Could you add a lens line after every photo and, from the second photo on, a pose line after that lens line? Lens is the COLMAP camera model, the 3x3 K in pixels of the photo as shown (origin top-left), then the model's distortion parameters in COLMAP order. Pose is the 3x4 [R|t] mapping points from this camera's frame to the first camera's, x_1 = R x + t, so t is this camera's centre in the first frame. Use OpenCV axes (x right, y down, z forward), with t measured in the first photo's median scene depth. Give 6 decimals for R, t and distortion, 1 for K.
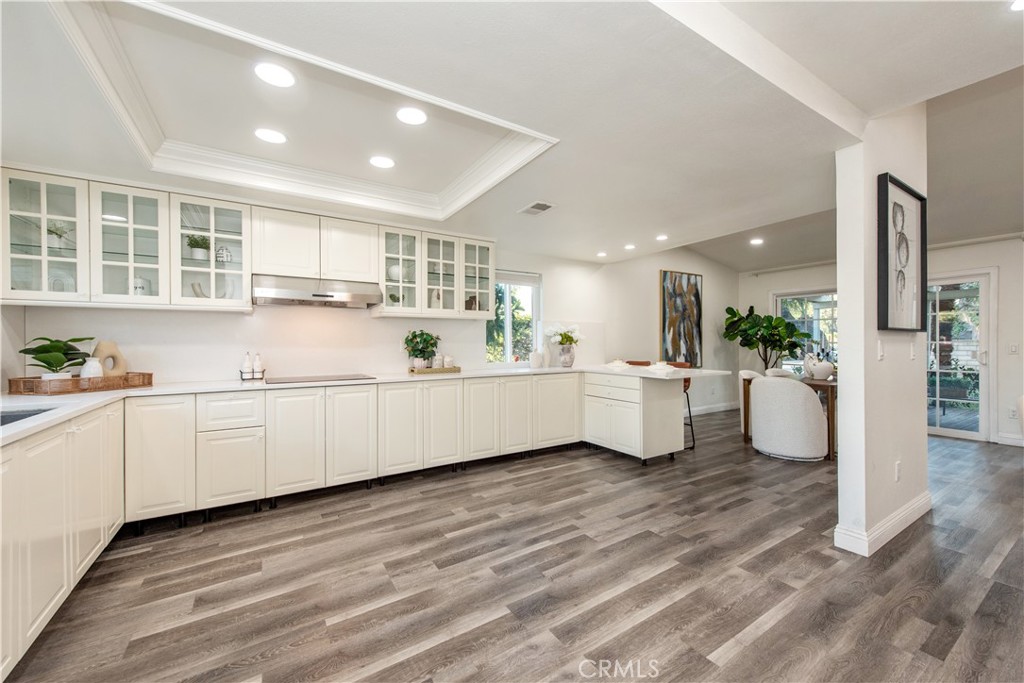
lens RADIAL K [[402.4, 0, 513.3], [0, 402.4, 342.2], [0, 0, 1]] dist [0.012298, -0.000667]
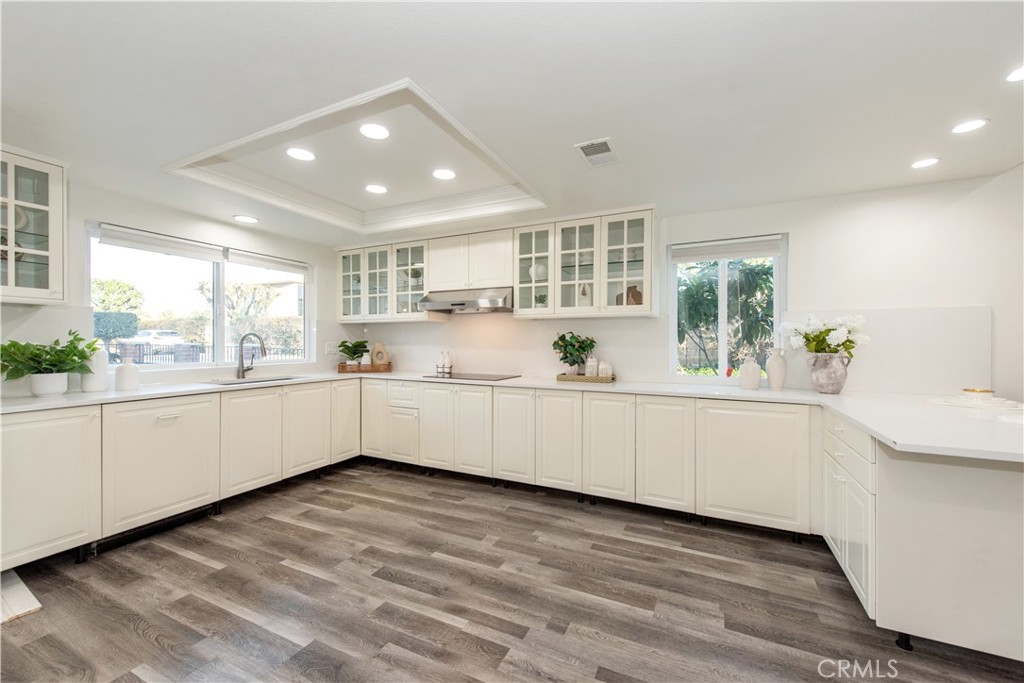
lens RADIAL K [[402.4, 0, 513.3], [0, 402.4, 342.2], [0, 0, 1]] dist [0.012298, -0.000667]
pose [[0.521489, 0.007026, -0.853229, 0.583341], [-0.004354, 0.999975, 0.005574, -0.014636], [0.853247, 0.000808, 0.521506, 0.533747]]
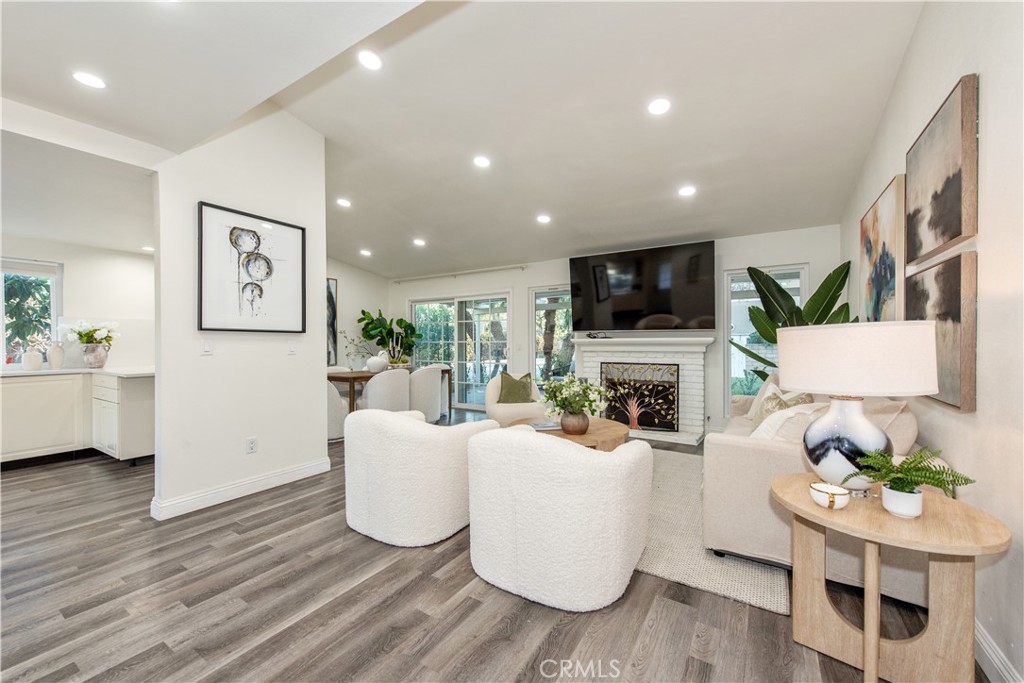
lens RADIAL K [[402.4, 0, 513.3], [0, 402.4, 342.2], [0, 0, 1]] dist [0.012298, -0.000667]
pose [[0.906565, 0.000370, 0.422065, 0.925821], [-0.000360, 1.000000, -0.000105, 0.003928], [-0.422065, -0.000057, 0.906565, -0.364810]]
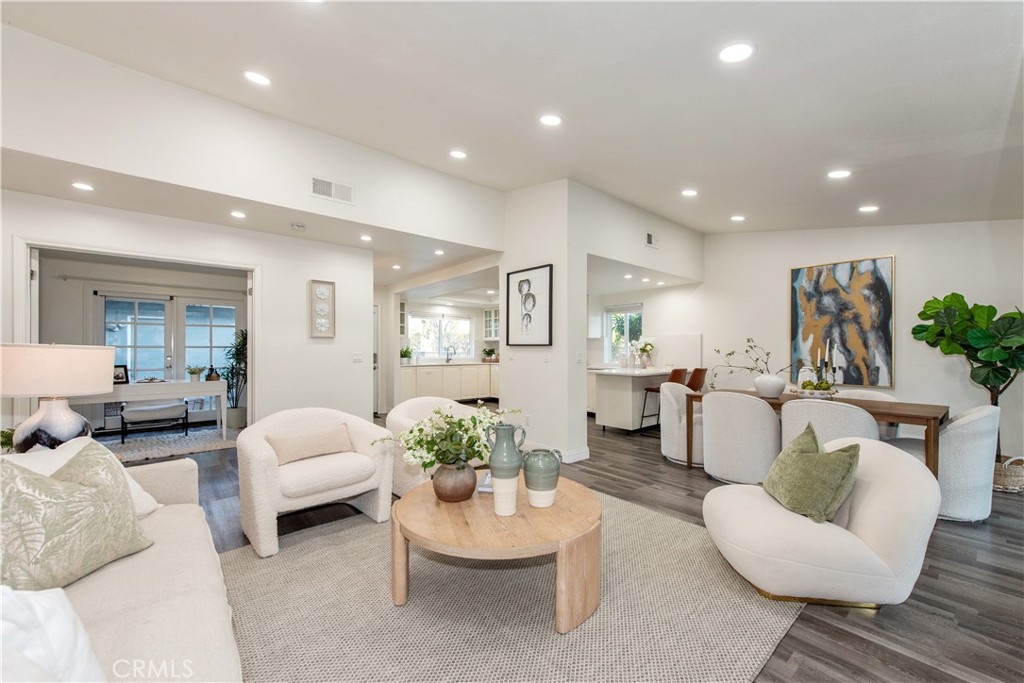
lens RADIAL K [[402.4, 0, 513.3], [0, 402.4, 342.2], [0, 0, 1]] dist [0.012298, -0.000667]
pose [[0.137756, -0.015123, -0.990351, 2.245410], [-0.001029, 0.999881, -0.015412, -0.011257], [0.990466, 0.003143, 0.137724, 0.545057]]
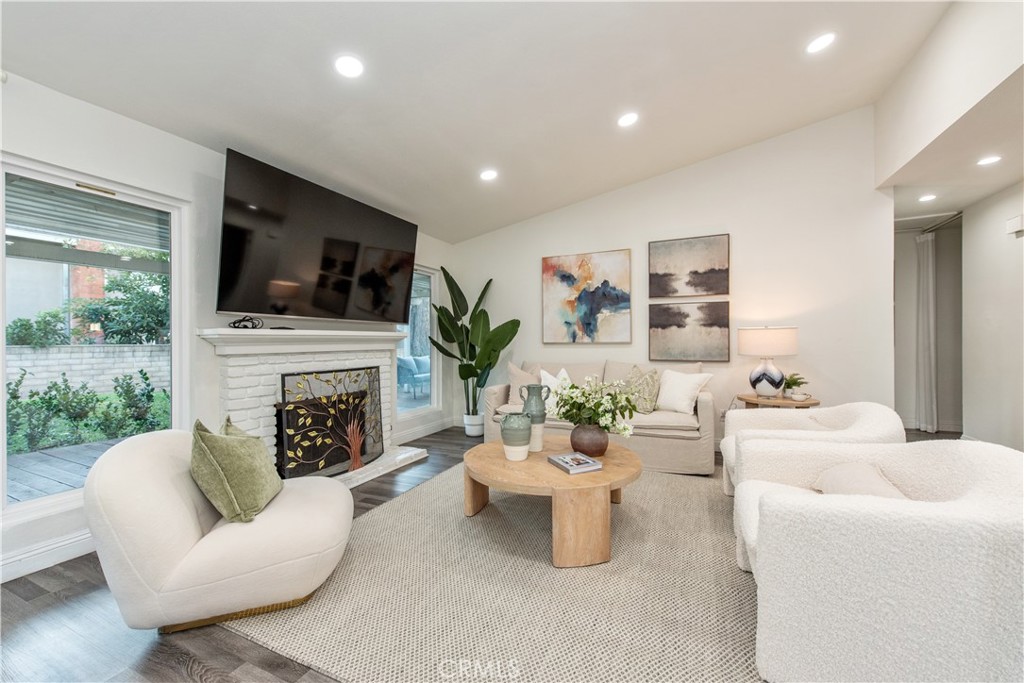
lens RADIAL K [[397.6, 0, 511.6], [0, 397.6, 341.4], [0, 0, 1]] dist [0.013324, -0.005251]
pose [[-0.536541, 0.005728, 0.843855, 0.936497], [0.006334, 0.999976, -0.002761, 0.021309], [-0.843850, 0.003863, -0.536564, 1.120698]]
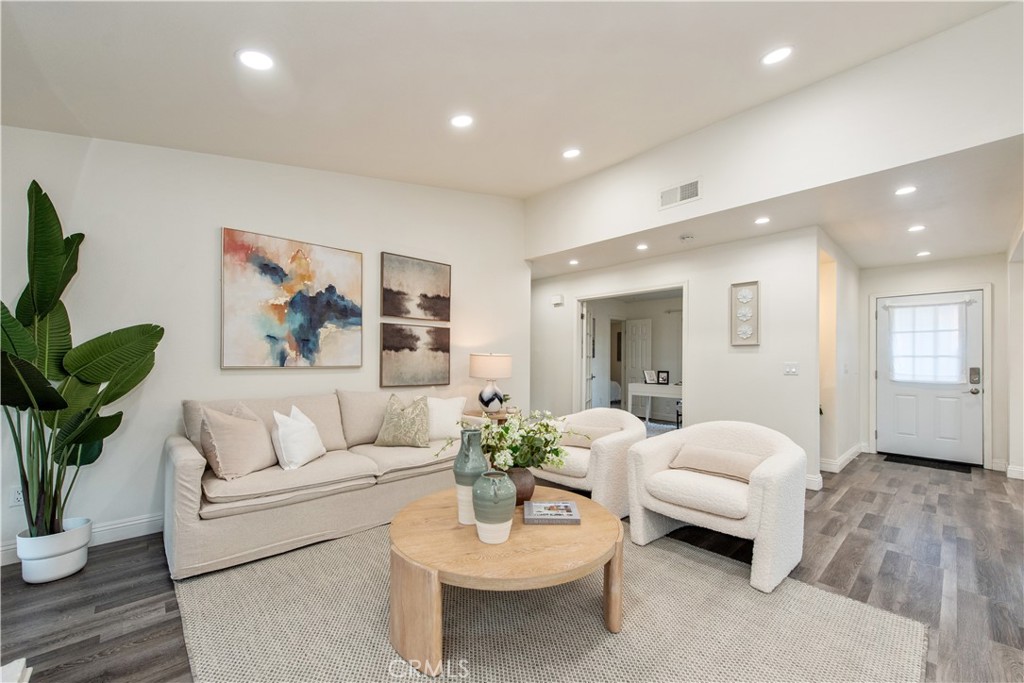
lens RADIAL K [[404.7, 0, 512.4], [0, 404.7, 358.8], [0, 0, 1]] dist [0.010939, -0.000511]
pose [[-0.984937, -0.006901, -0.172776, 1.662854], [-0.006468, 0.999974, -0.003069, 0.002423], [0.172793, -0.001906, -0.984956, 1.252572]]
